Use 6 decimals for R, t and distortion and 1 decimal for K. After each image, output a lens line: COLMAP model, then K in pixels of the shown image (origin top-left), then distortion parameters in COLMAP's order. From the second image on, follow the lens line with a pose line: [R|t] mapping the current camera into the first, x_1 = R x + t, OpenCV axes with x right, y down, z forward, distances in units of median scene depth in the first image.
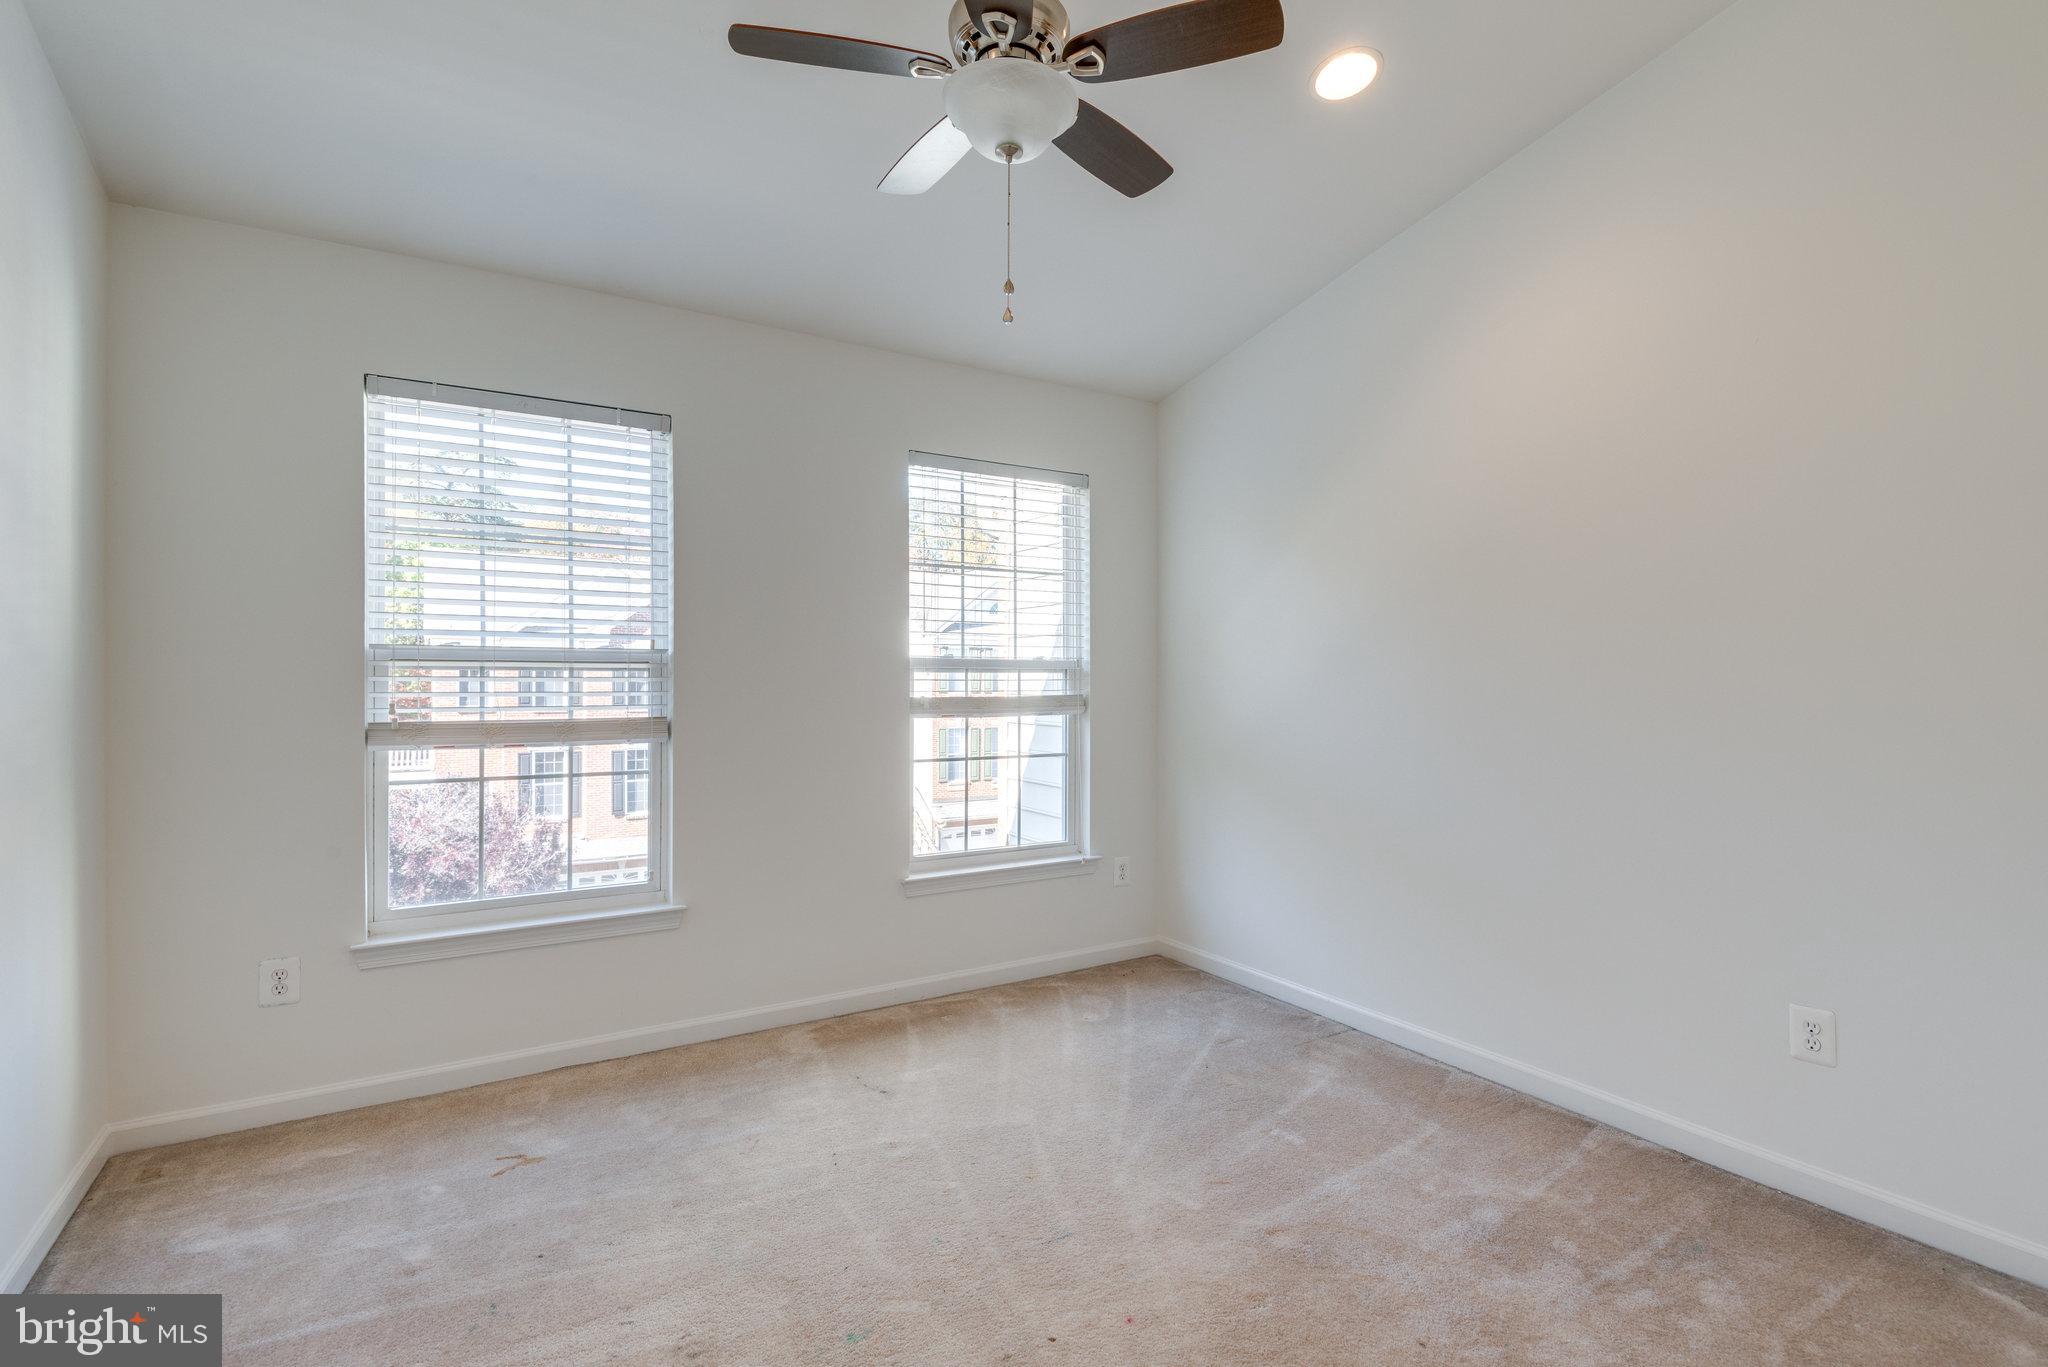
lens RADIAL K [[994.4, 0, 1005.7], [0, 994.4, 688.1], [0, 0, 1]] dist [0.016013, -0.002713]
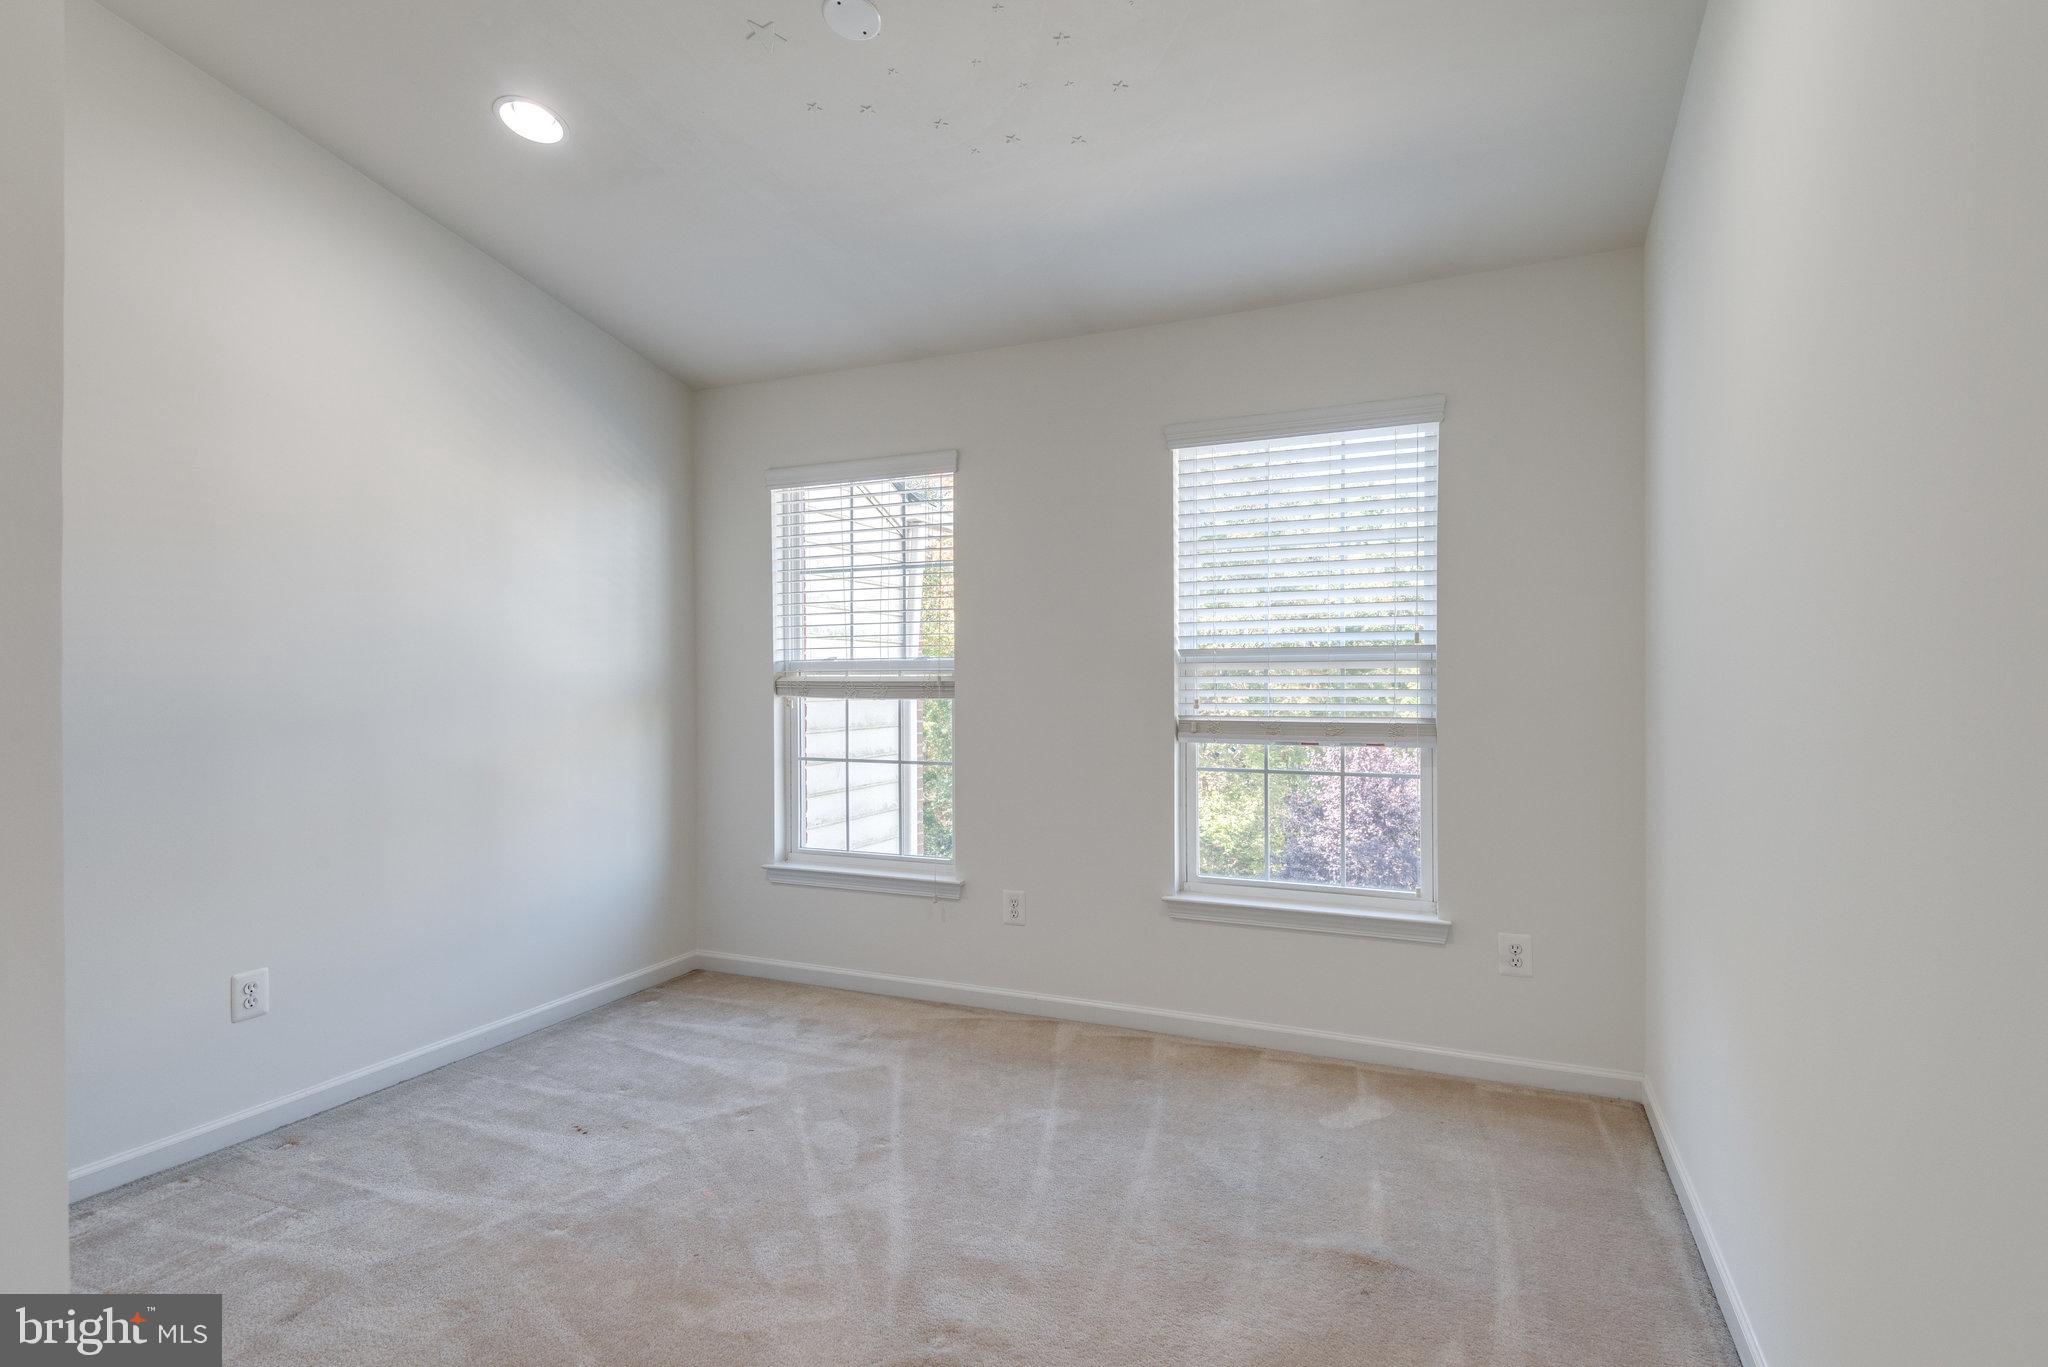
lens RADIAL K [[994.4, 0, 1005.5], [0, 994.4, 683.2], [0, 0, 1]] dist [0.016013, -0.002713]
pose [[0.533195, -0.007582, -0.845959, 0.282619], [0.006768, 0.999966, -0.004697, -0.000439], [0.845965, -0.003221, 0.533228, 0.187138]]
